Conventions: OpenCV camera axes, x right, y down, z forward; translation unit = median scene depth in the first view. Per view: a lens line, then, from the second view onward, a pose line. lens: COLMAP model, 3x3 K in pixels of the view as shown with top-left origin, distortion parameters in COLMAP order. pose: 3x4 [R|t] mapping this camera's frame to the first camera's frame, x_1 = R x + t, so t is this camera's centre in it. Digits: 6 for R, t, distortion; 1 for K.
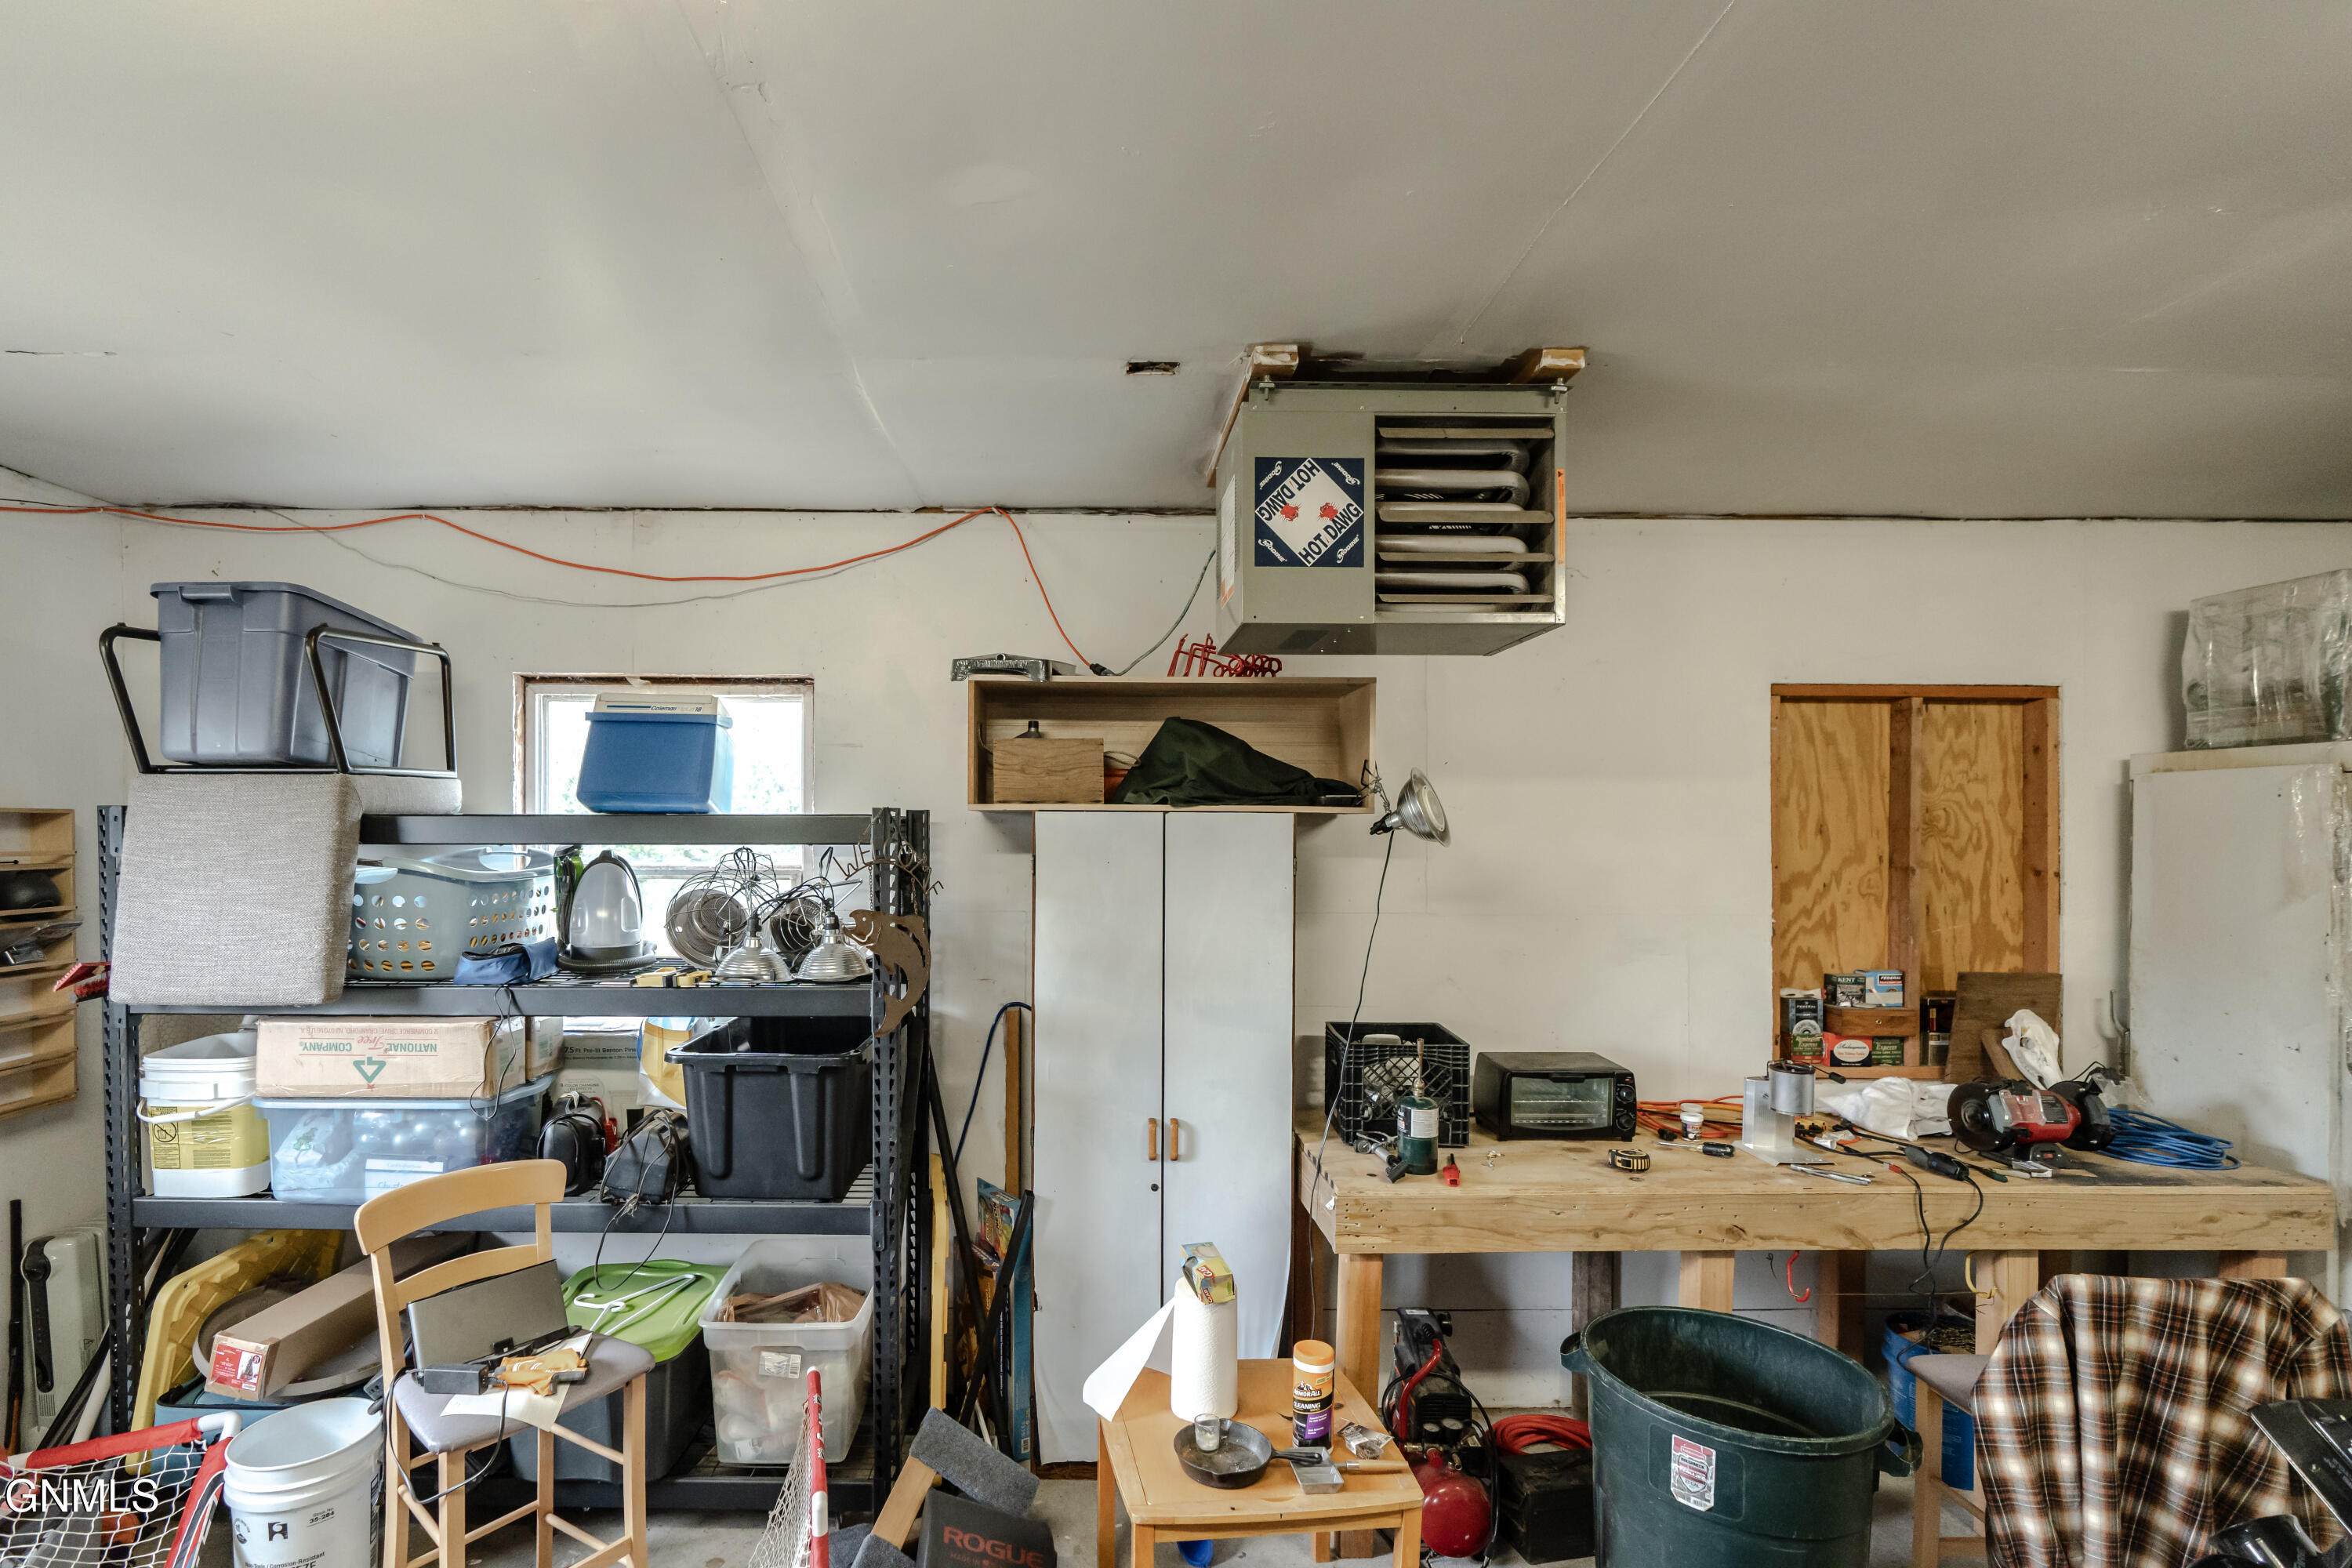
lens RADIAL K [[1108.5, 0, 1110.9], [0, 1108.5, 843.3], [0, 0, 1]] dist [0.000664, 0.000076]
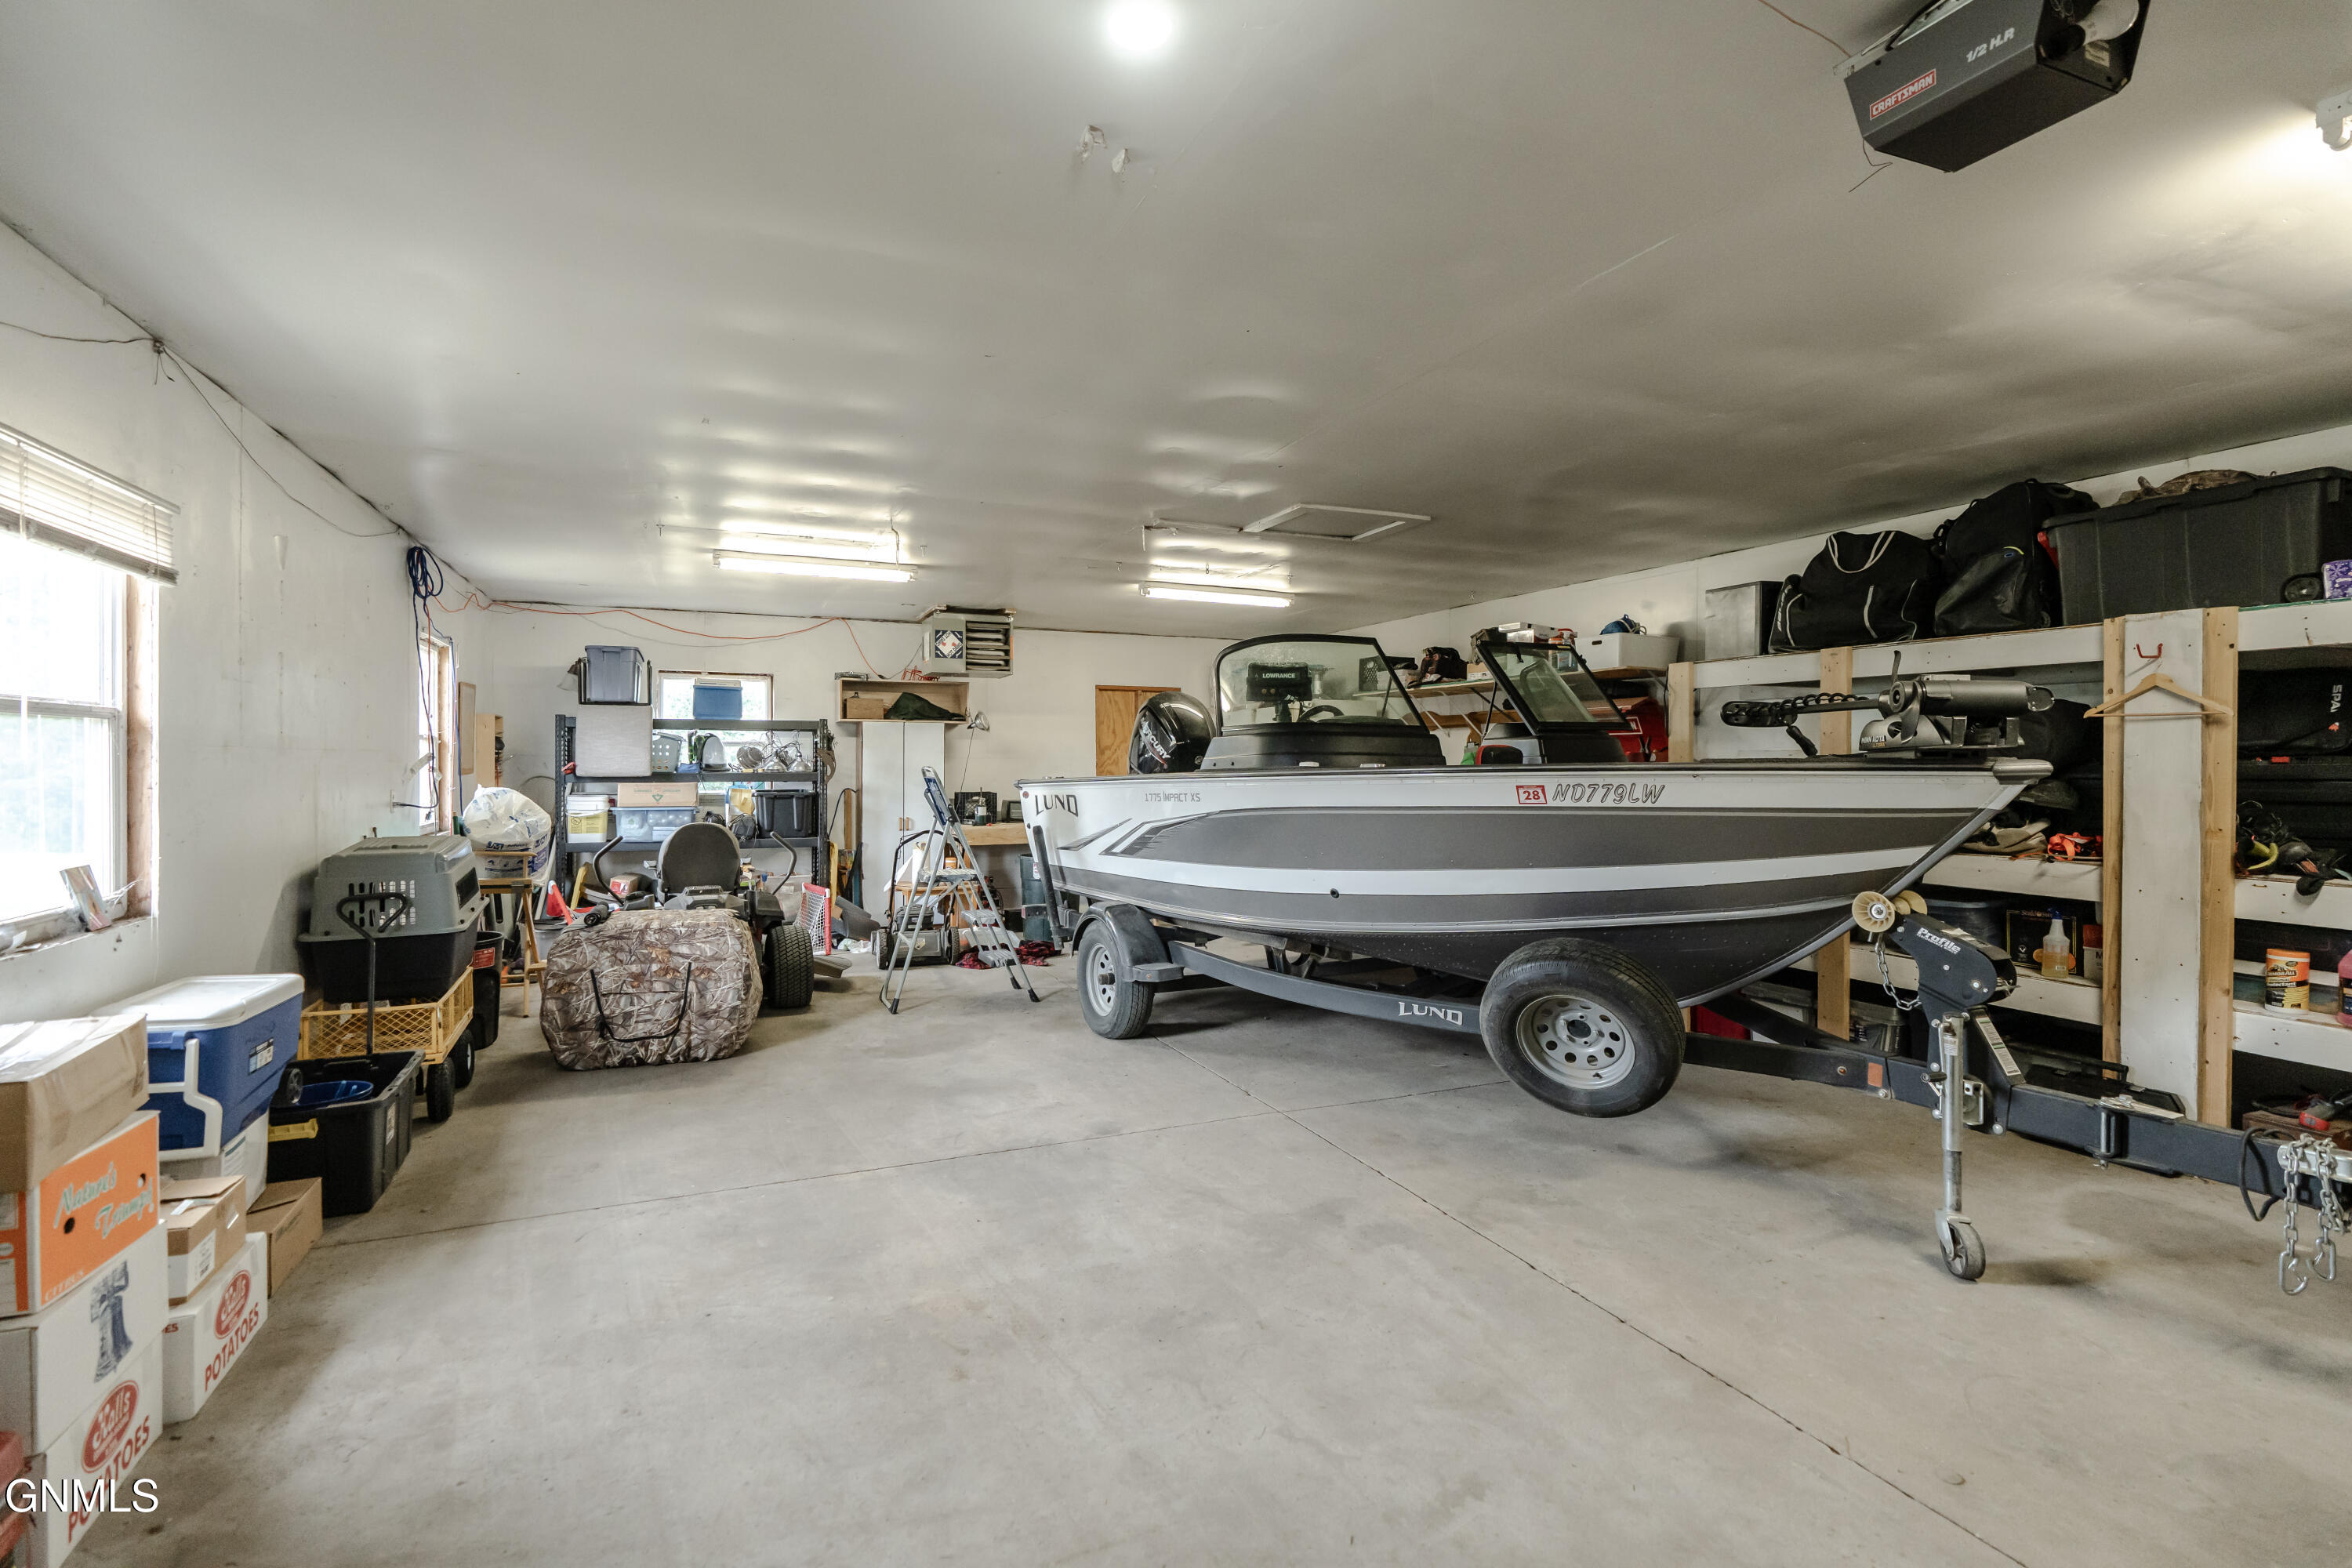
lens RADIAL K [[1108.5, 0, 1181.2], [0, 1108.5, 776.4], [0, 0, 1]] dist [0.000664, 0.000076]
pose [[0.926538, -0.004149, 0.376179, -0.412402], [0.003855, 0.999991, 0.001535, 0.125733], [-0.376182, 0.000027, 0.926546, -2.262449]]
